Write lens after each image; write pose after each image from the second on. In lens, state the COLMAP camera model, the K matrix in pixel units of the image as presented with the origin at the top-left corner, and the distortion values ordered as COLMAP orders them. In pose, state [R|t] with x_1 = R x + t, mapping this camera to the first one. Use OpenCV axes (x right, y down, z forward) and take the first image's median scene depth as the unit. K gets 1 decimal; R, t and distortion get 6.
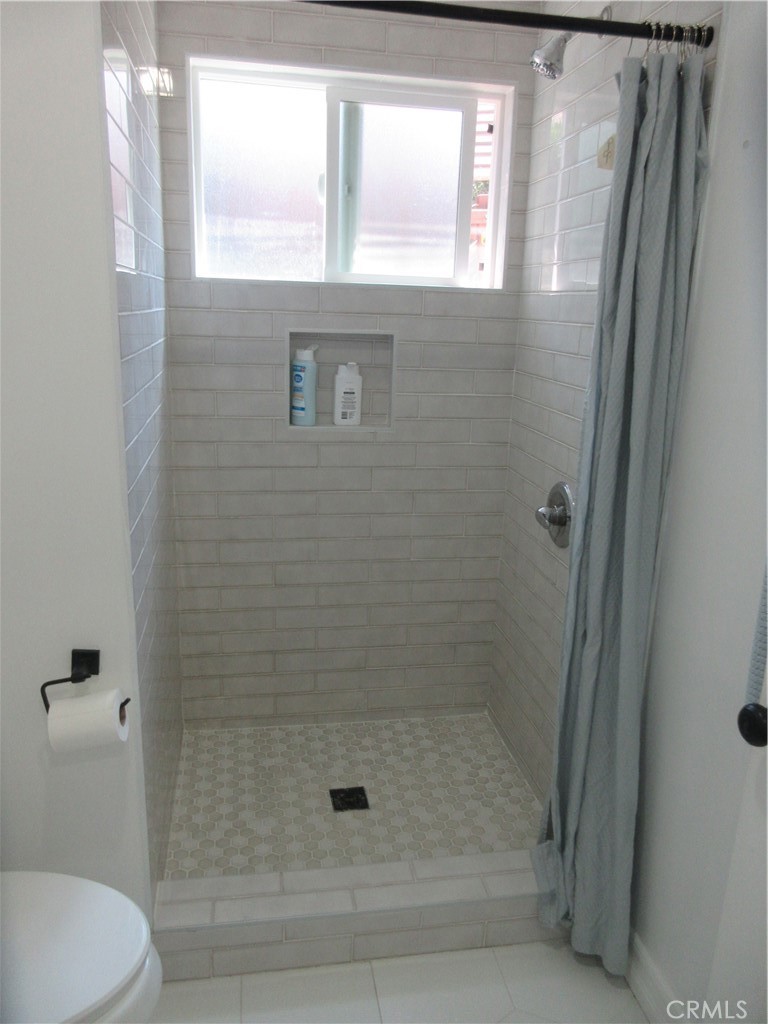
lens RADIAL K [[755.4, 0, 384.0], [0, 755.4, 512.0], [0, 0, 1]] dist [-0.006903, 0.000725]
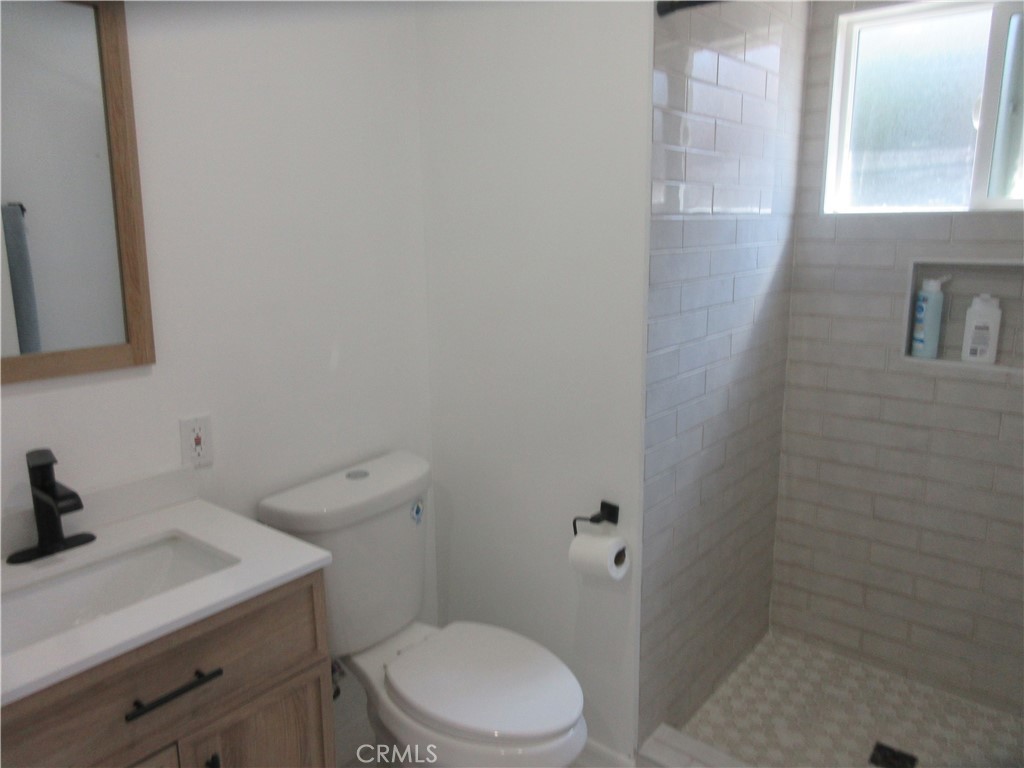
lens RADIAL K [[773.3, 0, 510.0], [0, 773.3, 374.8], [0, 0, 1]] dist [0.010758, 0.006534]
pose [[0.641500, 0.114211, -0.758573, 0.306894], [-0.168868, 0.985623, 0.005590, -0.010879], [0.748306, 0.124513, 0.651564, -0.030061]]
